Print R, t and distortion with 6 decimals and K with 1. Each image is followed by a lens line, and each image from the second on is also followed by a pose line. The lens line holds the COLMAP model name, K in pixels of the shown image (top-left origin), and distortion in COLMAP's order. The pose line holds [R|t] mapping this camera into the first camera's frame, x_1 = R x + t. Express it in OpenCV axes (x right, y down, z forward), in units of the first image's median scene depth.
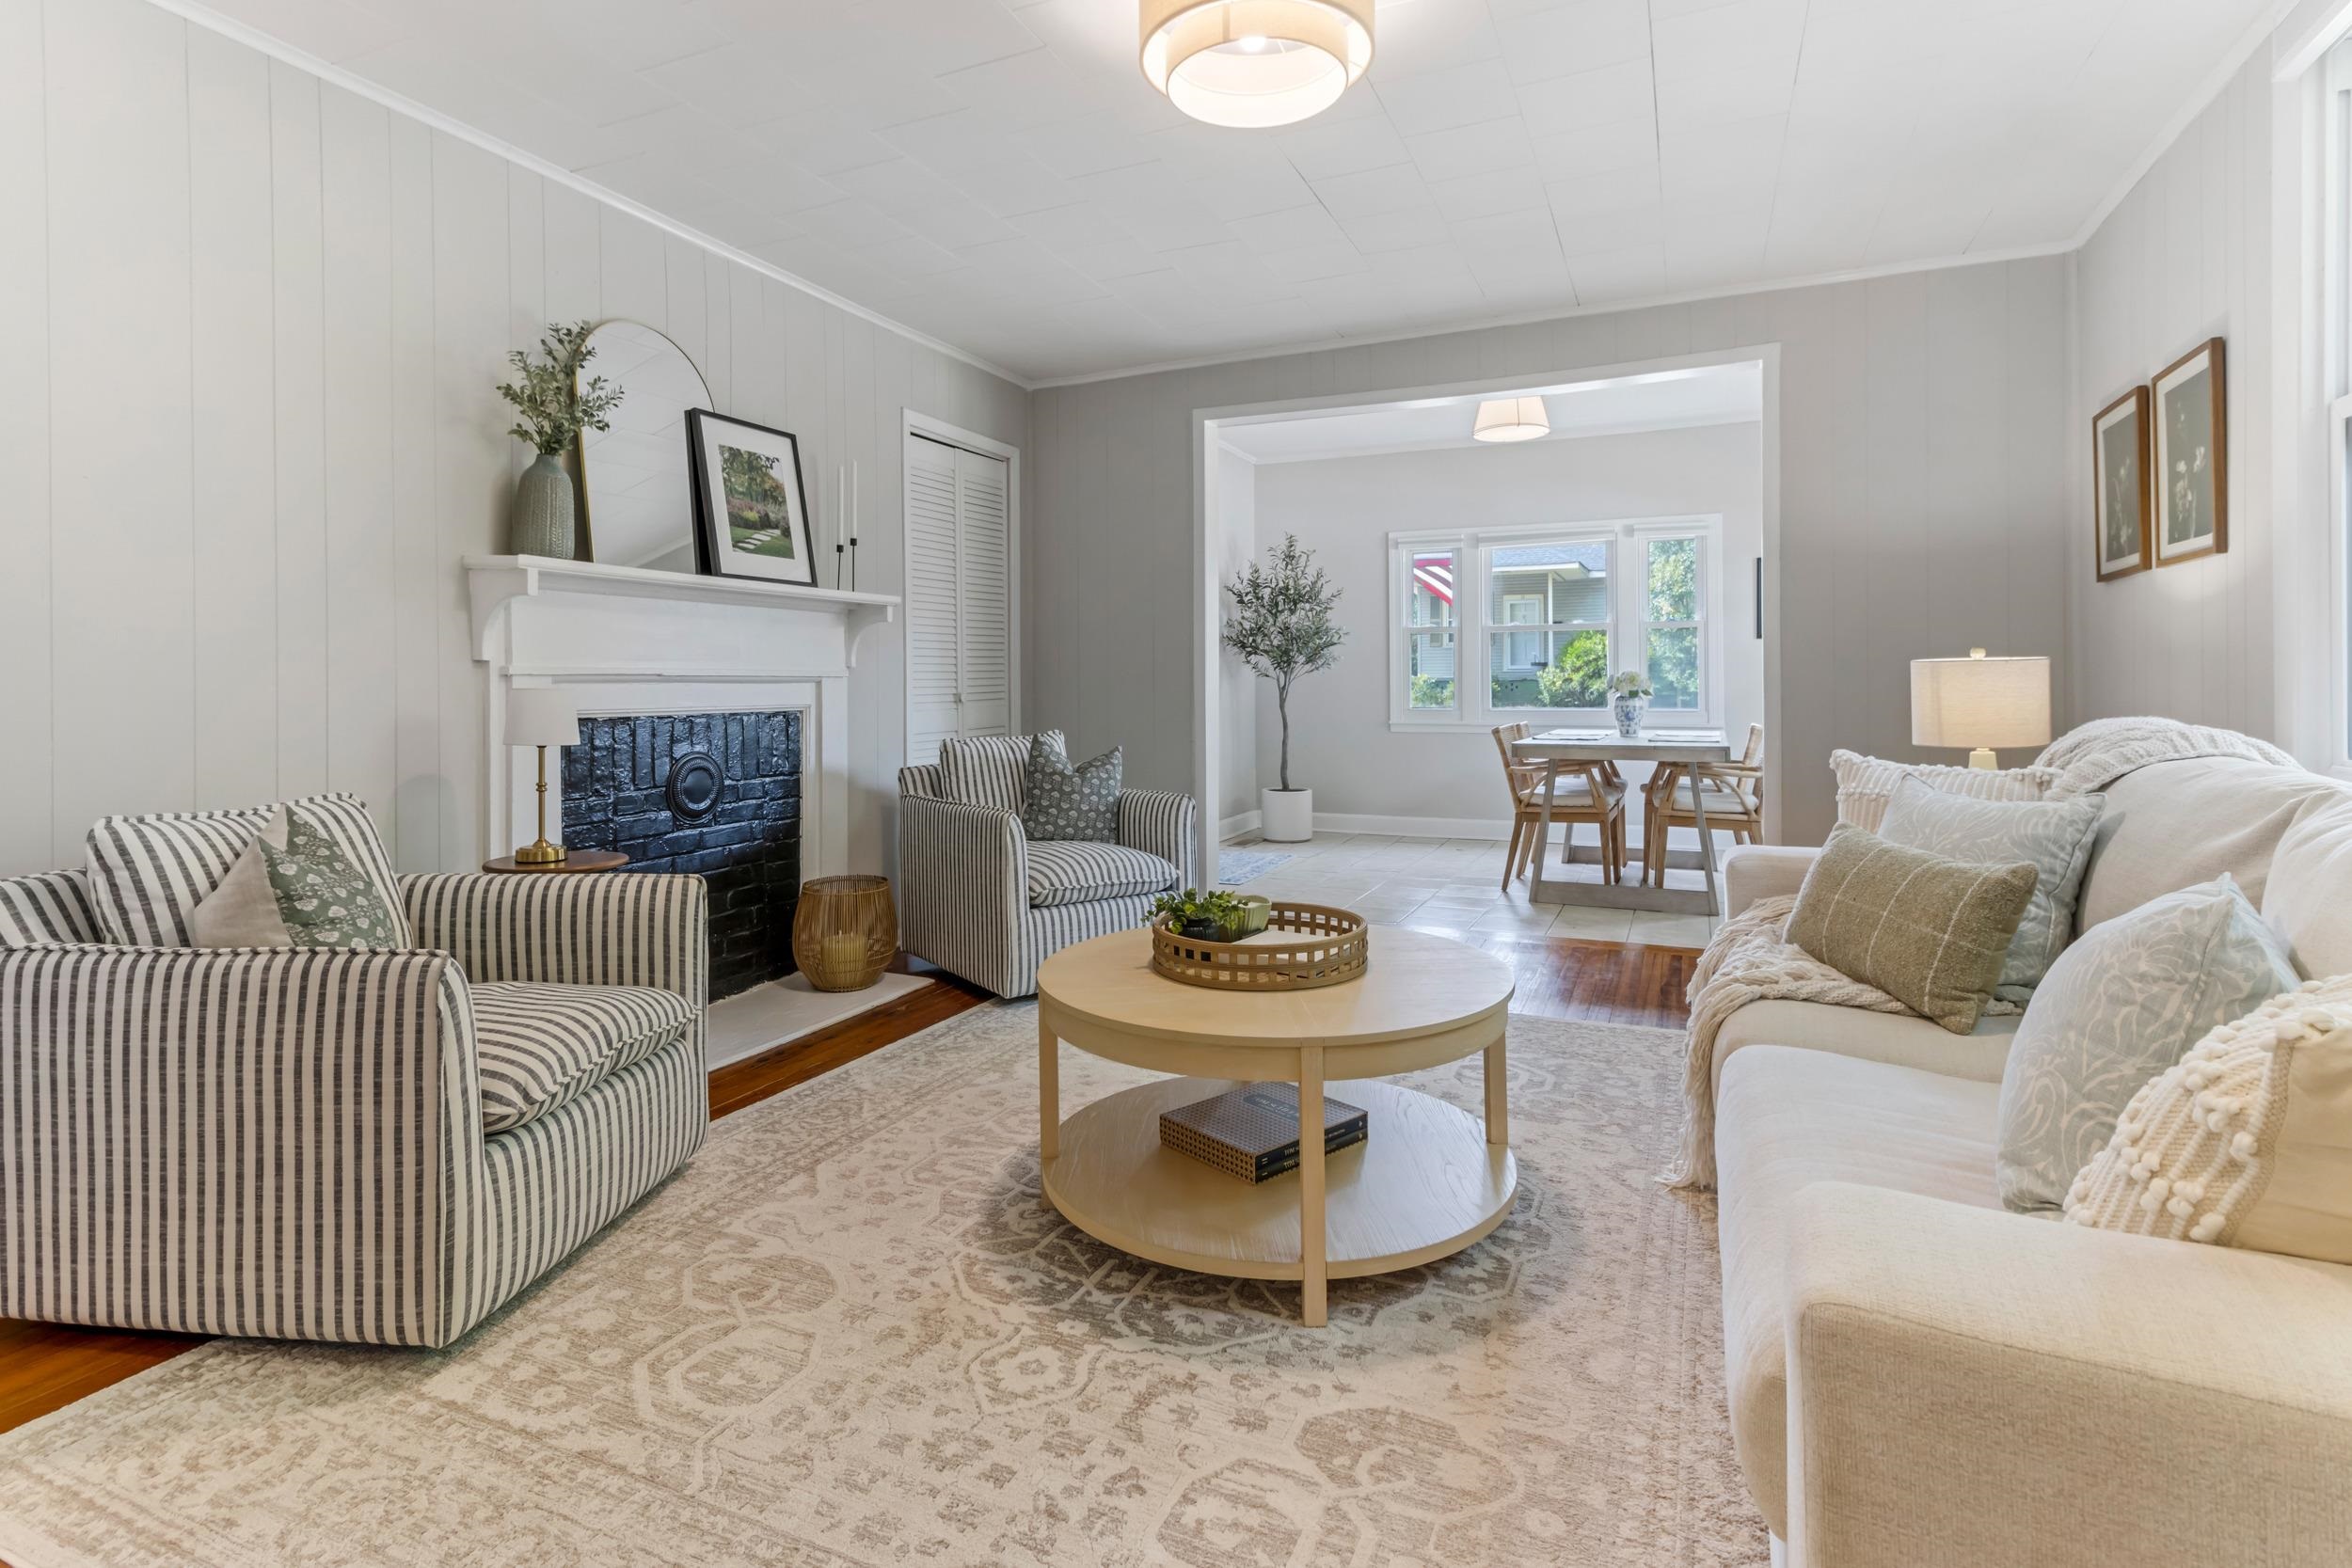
lens RADIAL K [[1145.6, 0, 1176.3], [0, 1145.6, 698.4], [0, 0, 1]] dist [0.000053, 0.000307]
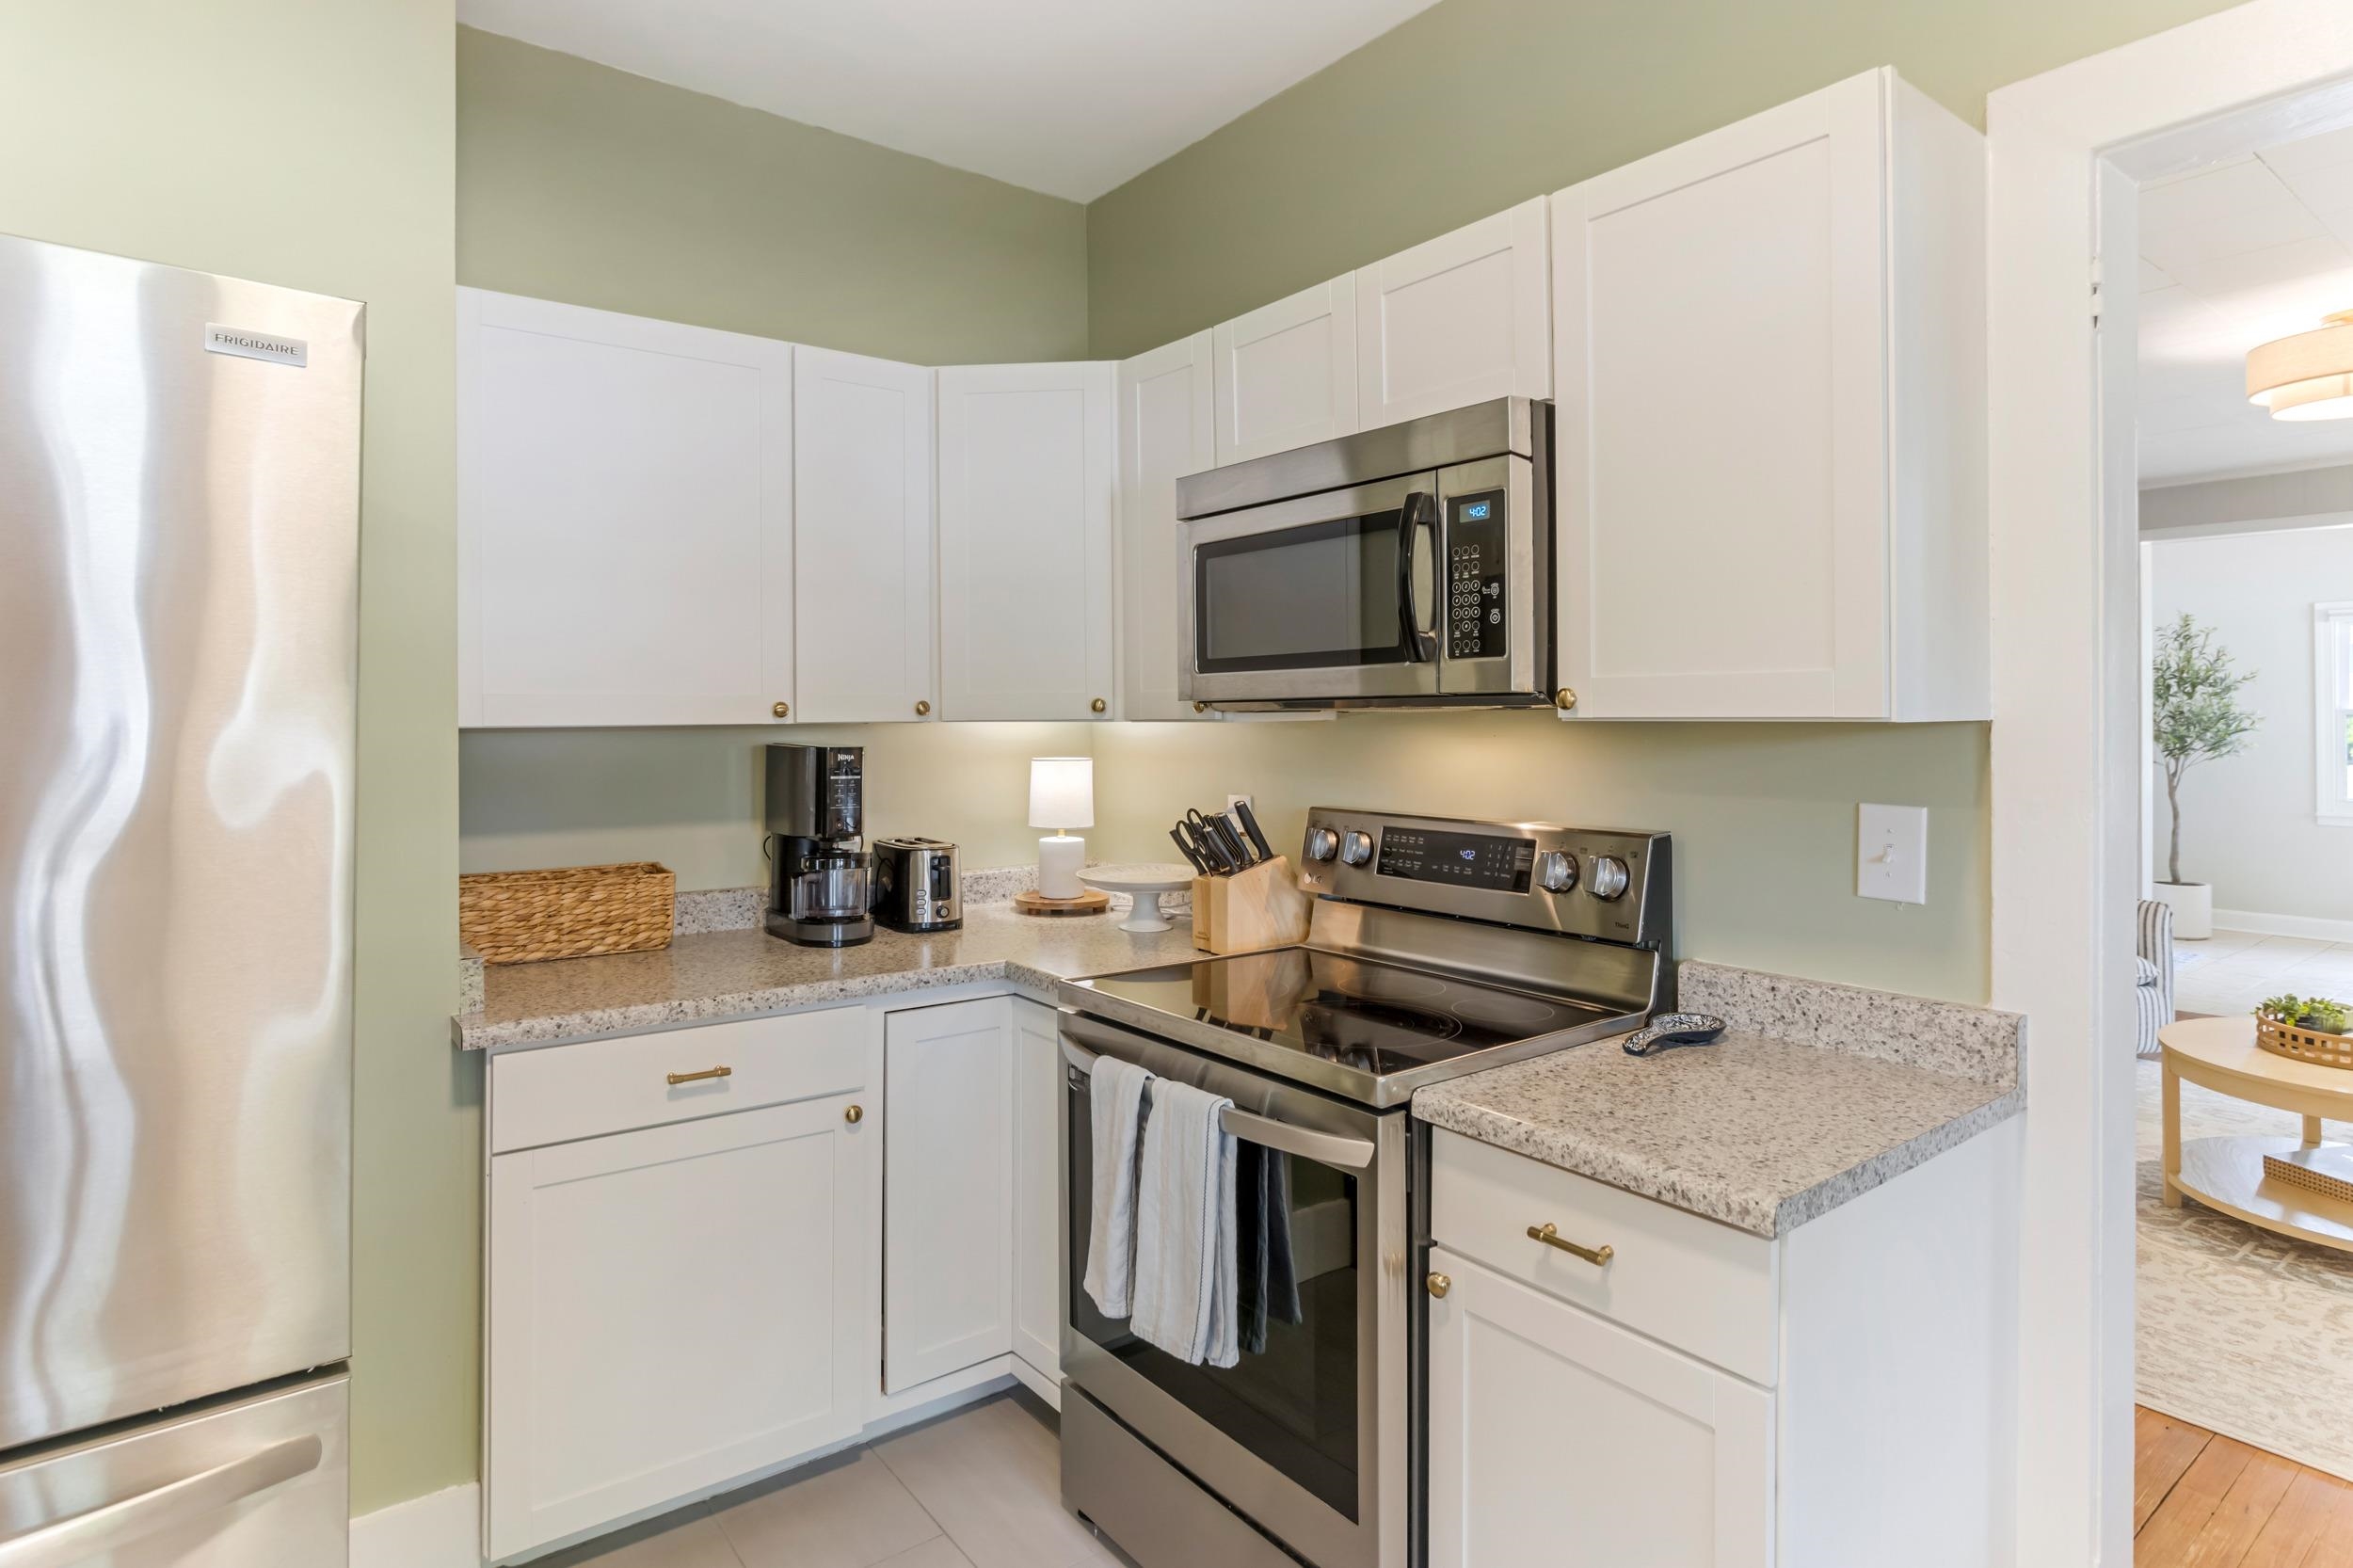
lens RADIAL K [[1275.9, 0, 1182.1], [0, 1275.9, 713.7], [0, 0, 1]] dist [-0.005062, -0.001493]
pose [[0.886078, -0.004585, -0.463514, -0.531573], [-0.001256, 0.999924, -0.012292, -0.167840], [0.463535, 0.011474, 0.886004, -1.115049]]
